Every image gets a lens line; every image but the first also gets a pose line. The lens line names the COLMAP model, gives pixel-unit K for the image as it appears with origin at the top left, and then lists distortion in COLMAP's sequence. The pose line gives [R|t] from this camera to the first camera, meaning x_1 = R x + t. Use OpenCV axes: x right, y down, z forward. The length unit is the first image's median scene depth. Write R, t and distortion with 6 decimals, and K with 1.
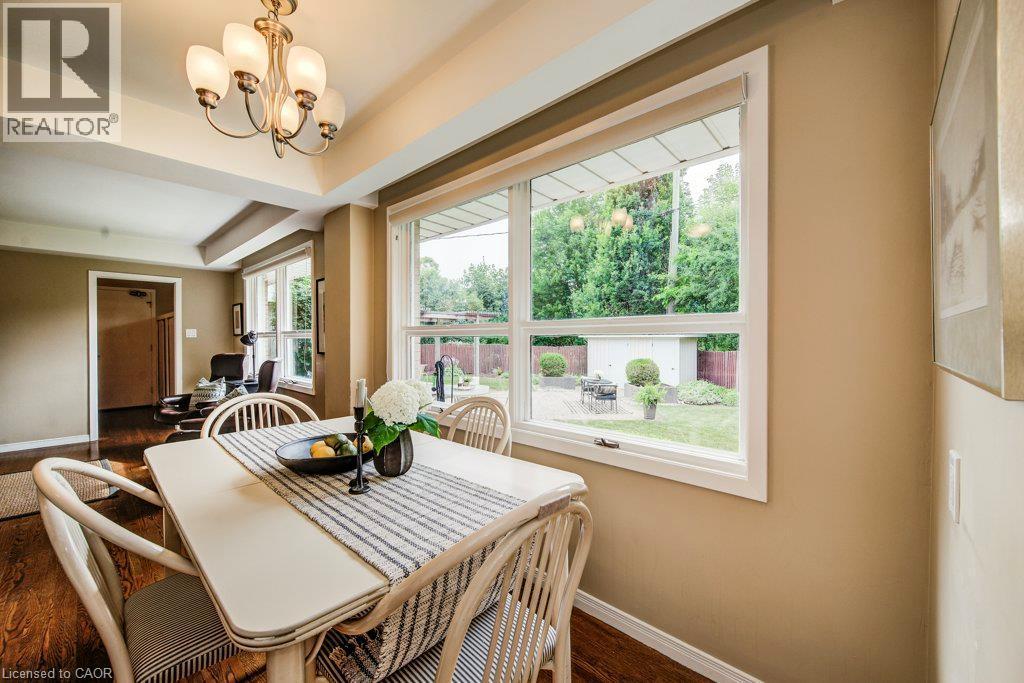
lens RADIAL K [[397.9, 0, 506.9], [0, 397.9, 340.3], [0, 0, 1]] dist [-0.003820, -0.000436]
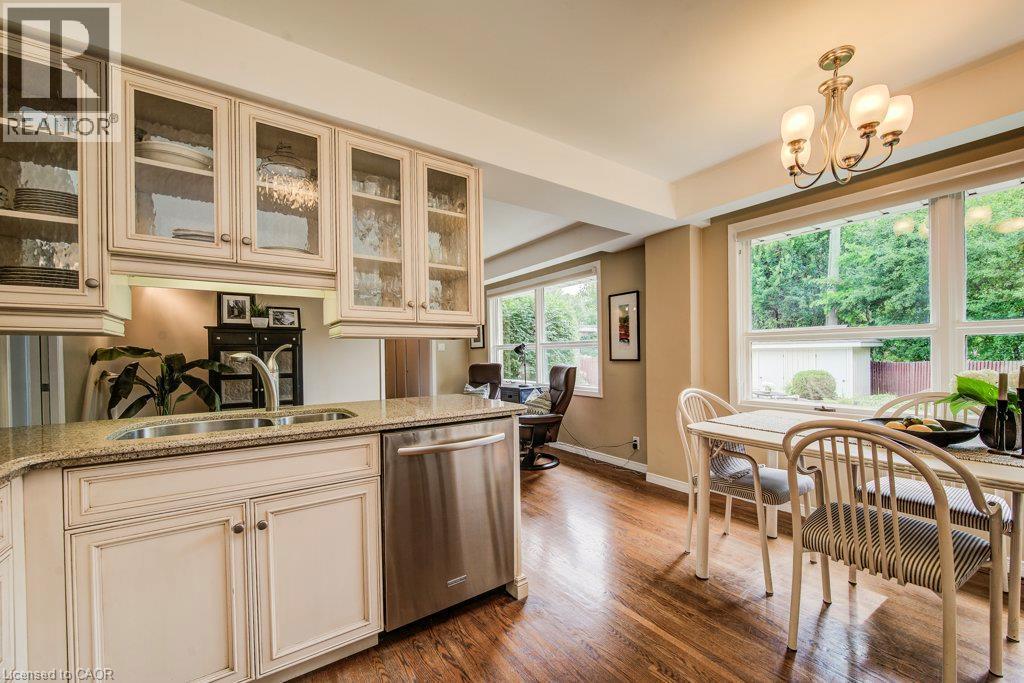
lens RADIAL K [[397.9, 0, 518.9], [0, 397.9, 366.1], [0, 0, 1]] dist [-0.003820, -0.000436]
pose [[0.978745, -0.006379, -0.204981, -0.117250], [0.011974, 0.999588, 0.026067, 0.003895], [0.204730, -0.027968, 0.978419, -0.039479]]
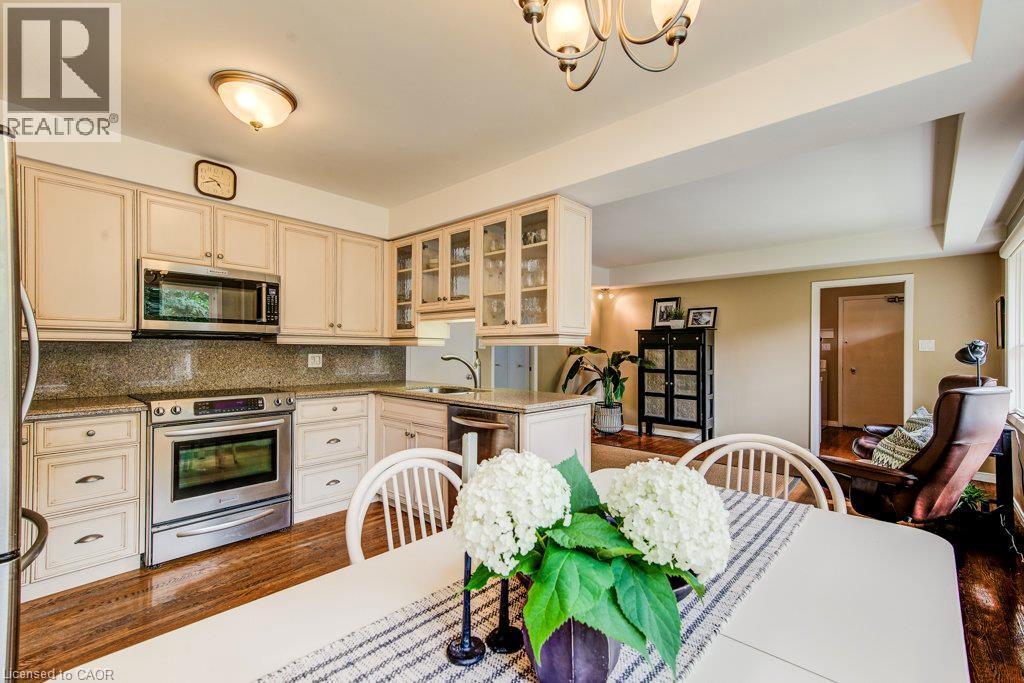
lens RADIAL K [[443.3, 0, 512.1], [0, 443.3, 346.3], [0, 0, 1]] dist [0.003561, 0.000128]
pose [[0.004350, -0.007265, -0.999964, 0.013727], [-0.010328, 0.999920, -0.007310, -0.000386], [0.999937, 0.010359, 0.004274, 0.075220]]
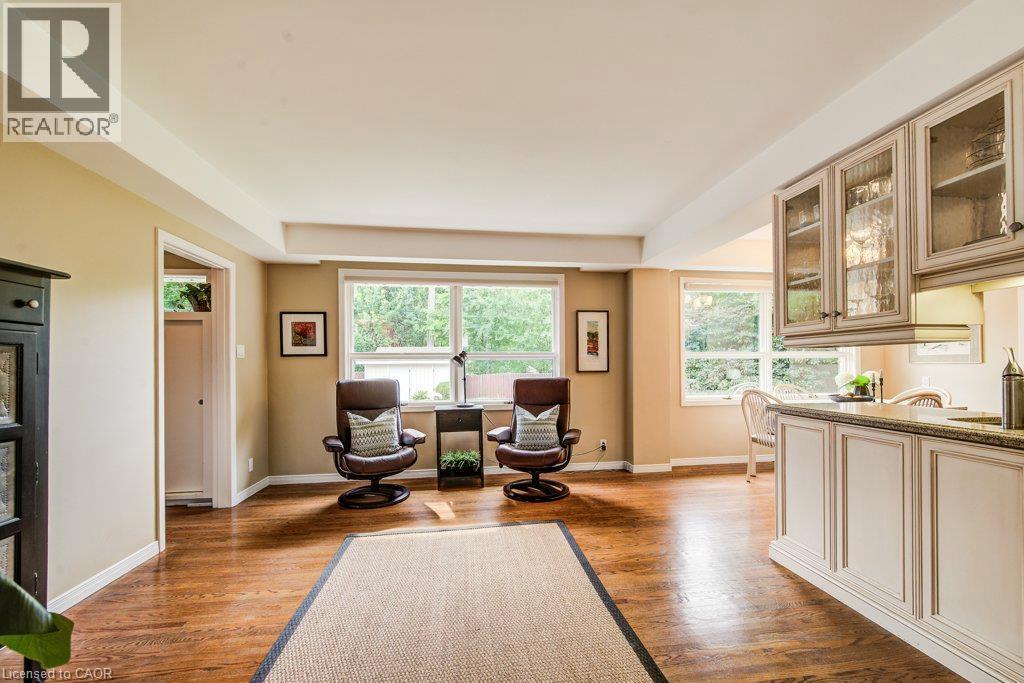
lens RADIAL K [[397.9, 0, 512.7], [0, 397.9, 368.2], [0, 0, 1]] dist [-0.003820, -0.000436]
pose [[0.640865, -0.006535, 0.767626, -0.357341], [0.007485, 0.999969, 0.002263, 0.004182], [-0.767618, 0.004295, 0.640894, 0.090173]]
